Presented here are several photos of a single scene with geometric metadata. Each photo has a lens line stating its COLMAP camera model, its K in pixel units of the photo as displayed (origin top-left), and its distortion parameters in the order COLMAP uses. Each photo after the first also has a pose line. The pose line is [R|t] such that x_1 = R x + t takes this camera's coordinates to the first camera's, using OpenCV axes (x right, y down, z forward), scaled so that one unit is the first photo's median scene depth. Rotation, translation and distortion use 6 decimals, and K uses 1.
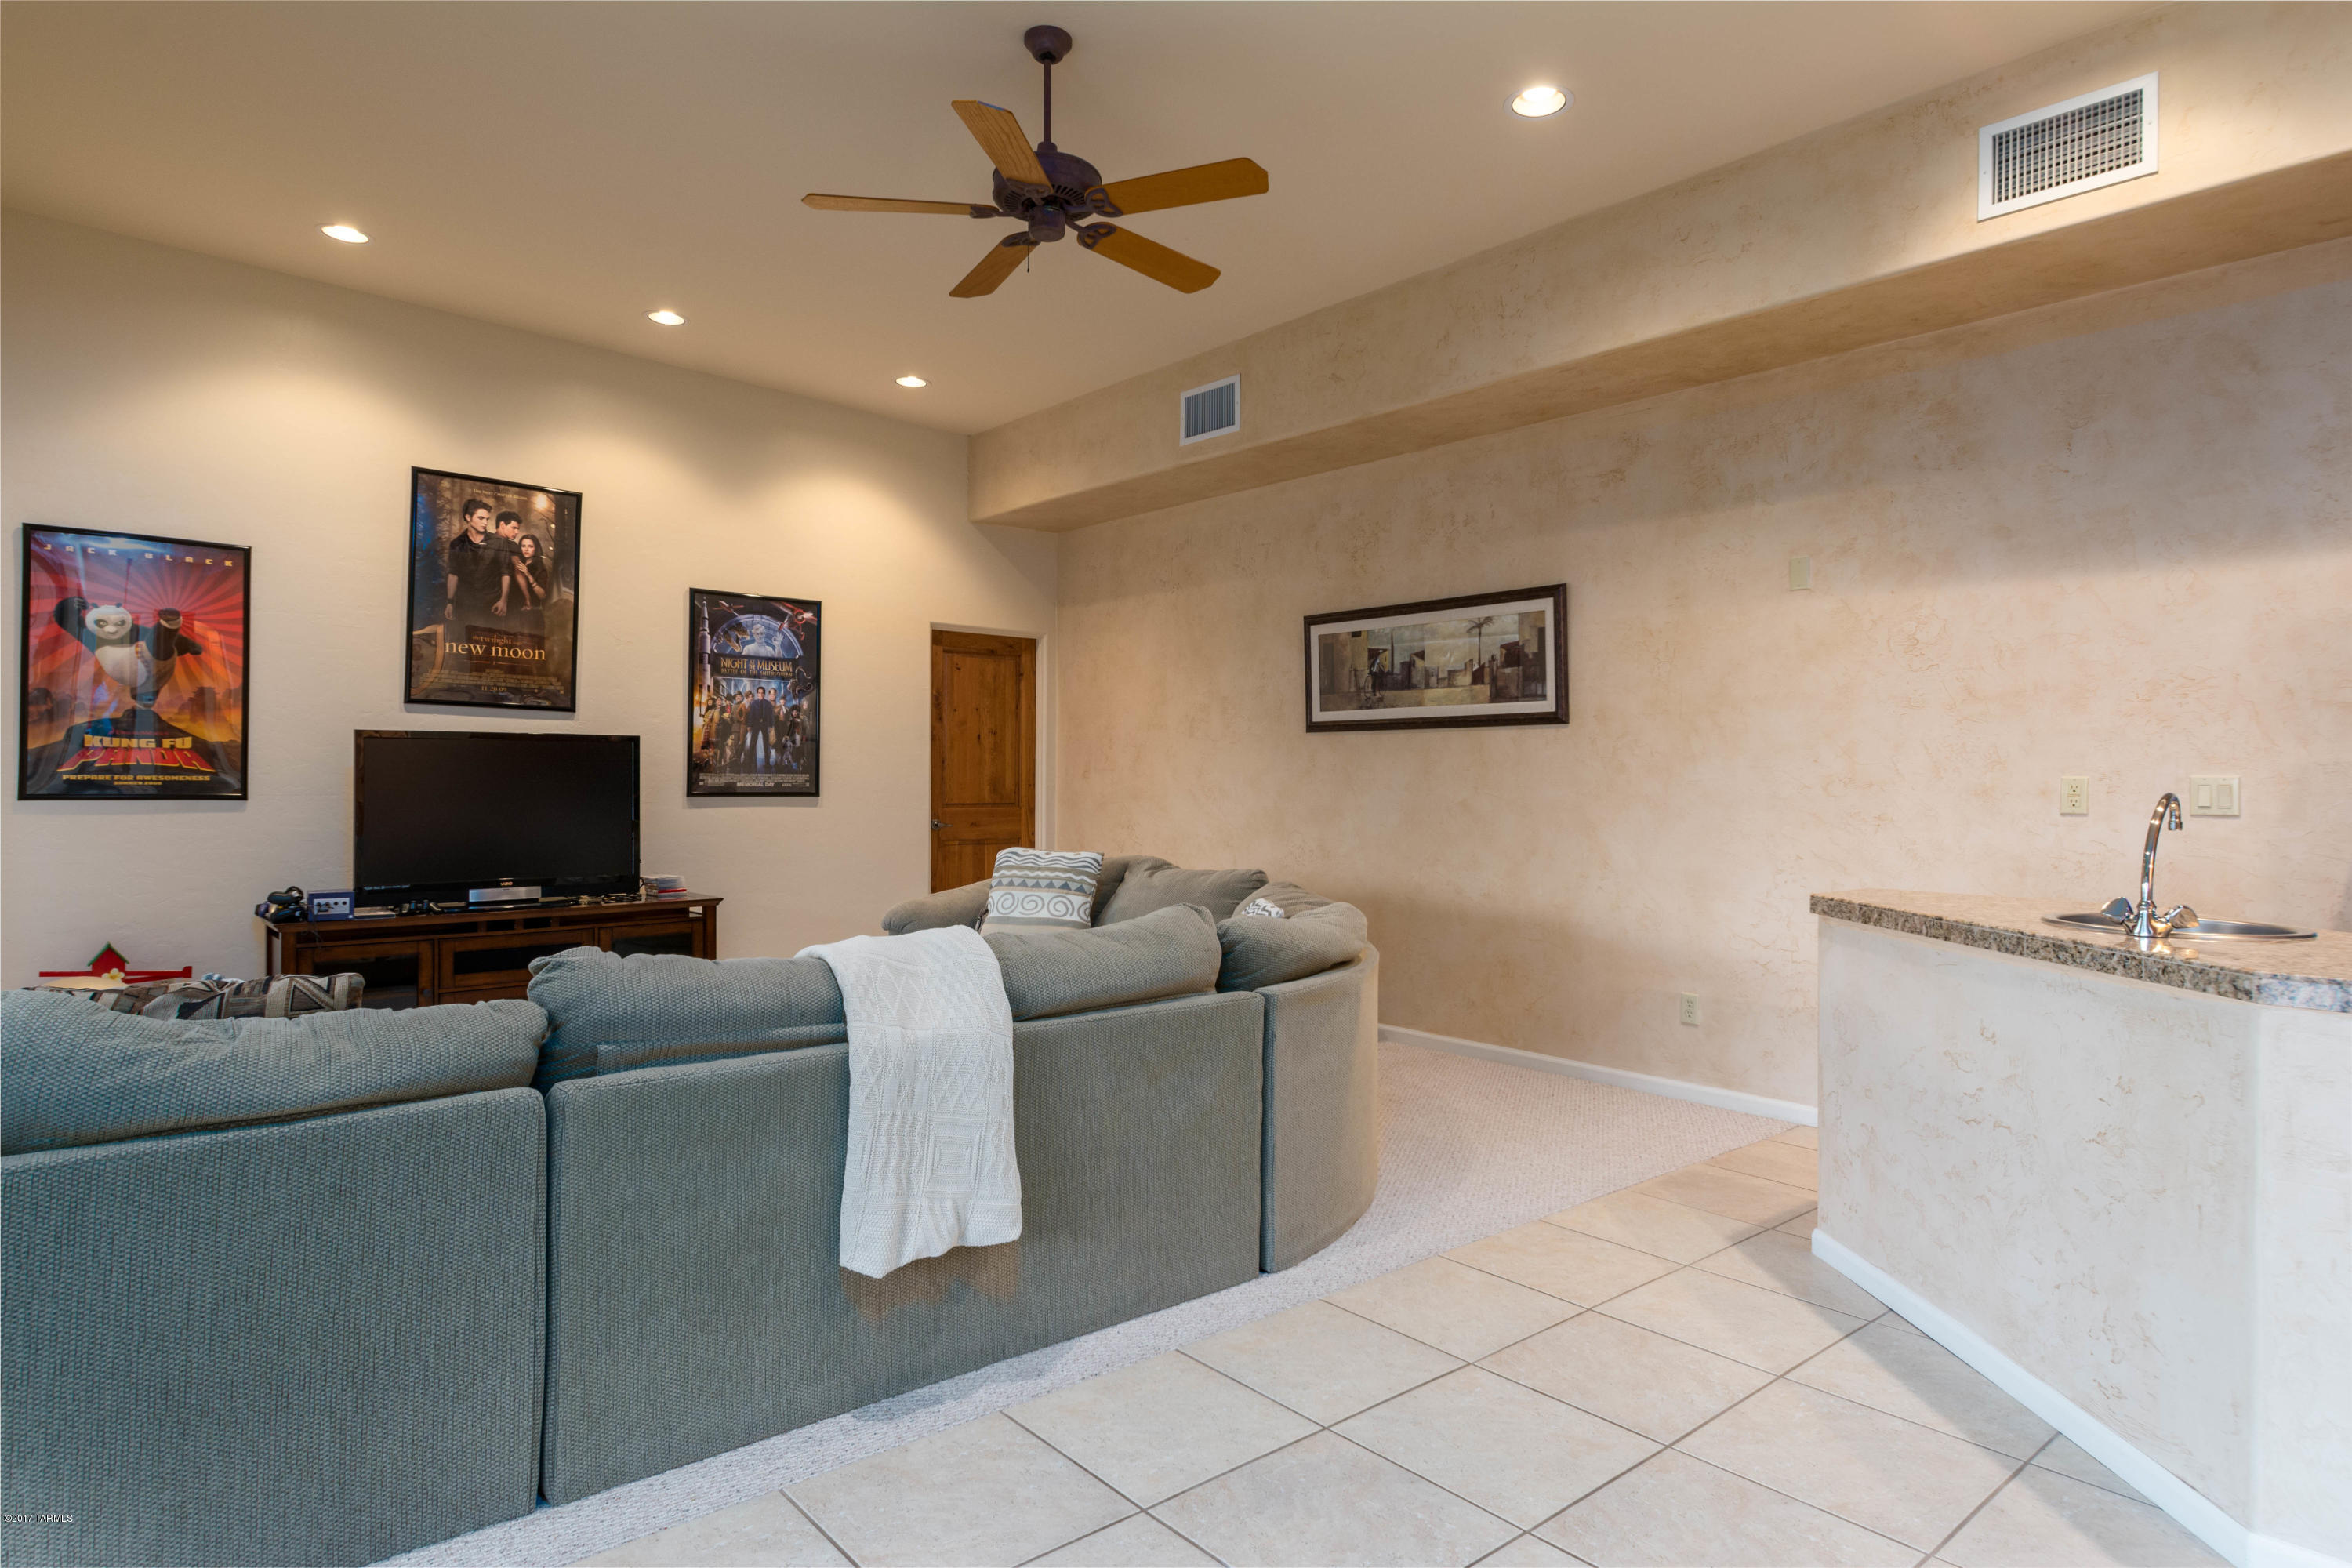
lens RADIAL K [[1328.9, 0, 1168.7], [0, 1328.9, 771.3], [0, 0, 1]] dist [0.002756, 0.001367]
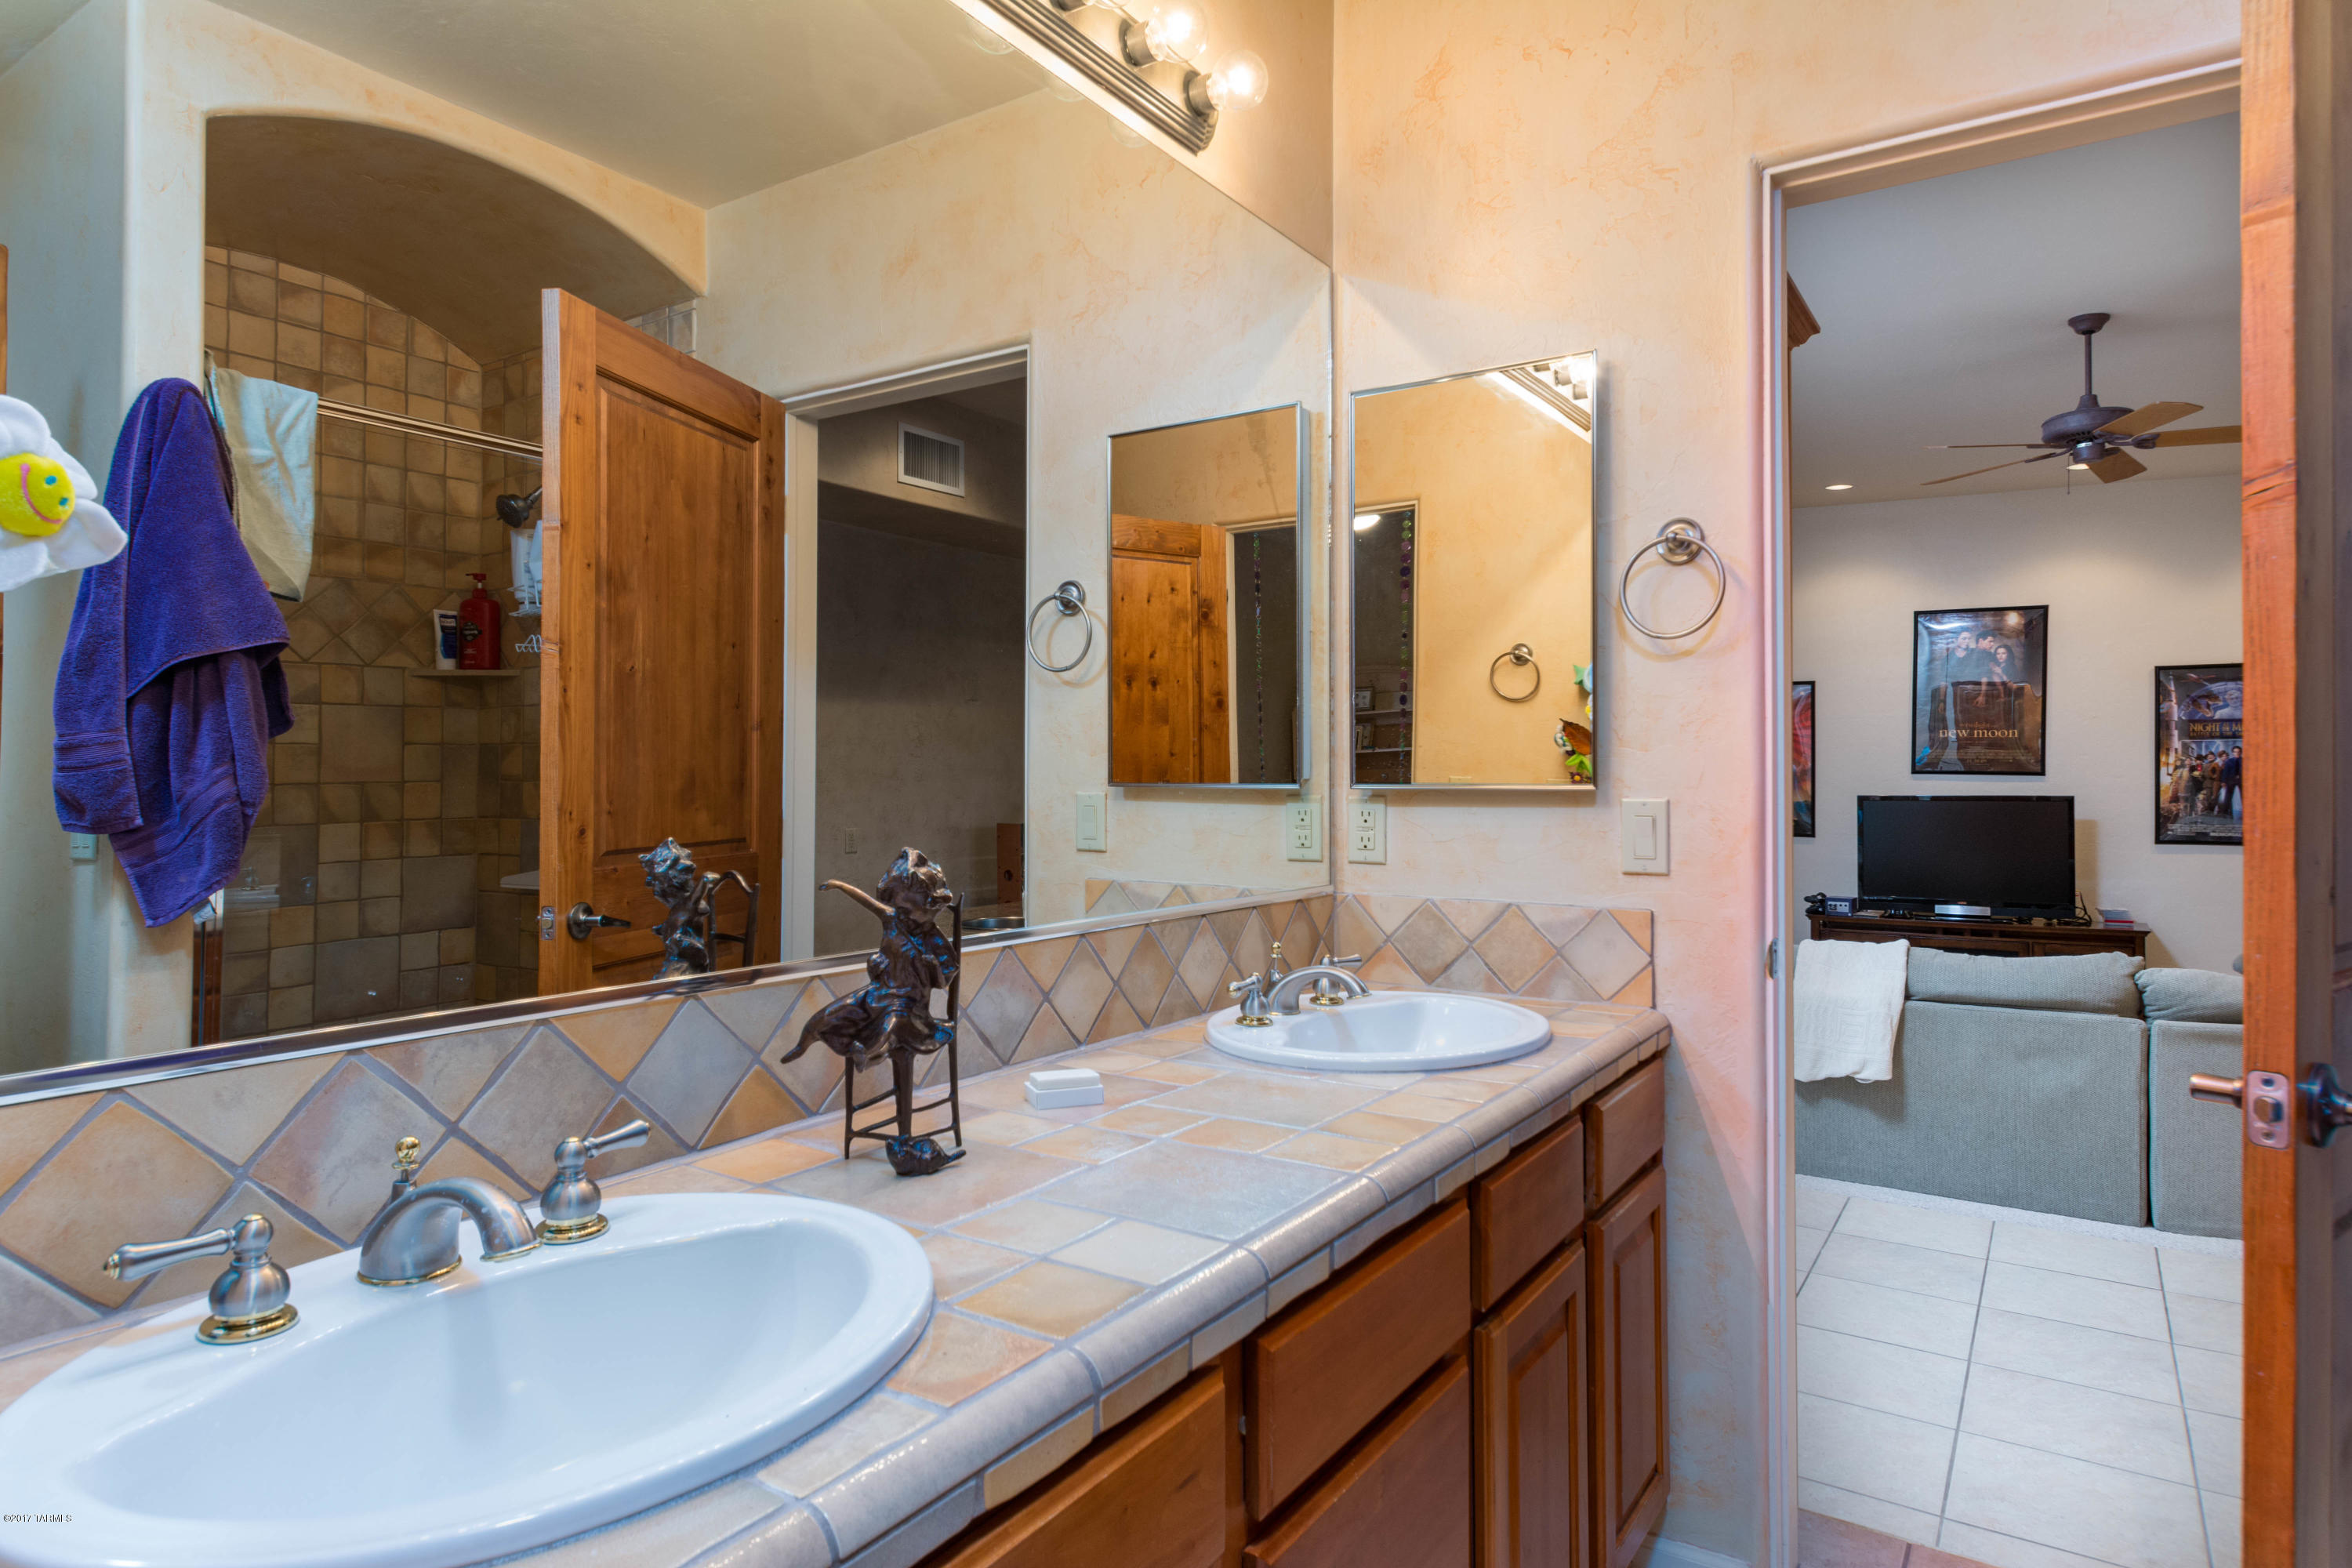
lens RADIAL K [[1328.9, 0, 1168.7], [0, 1328.9, 771.3], [0, 0, 1]] dist [0.002756, 0.001367]
pose [[0.274386, -0.010450, -0.961563, 0.565208], [0.008819, 0.999926, -0.008350, -0.045386], [0.961579, -0.006189, 0.274458, -0.175177]]
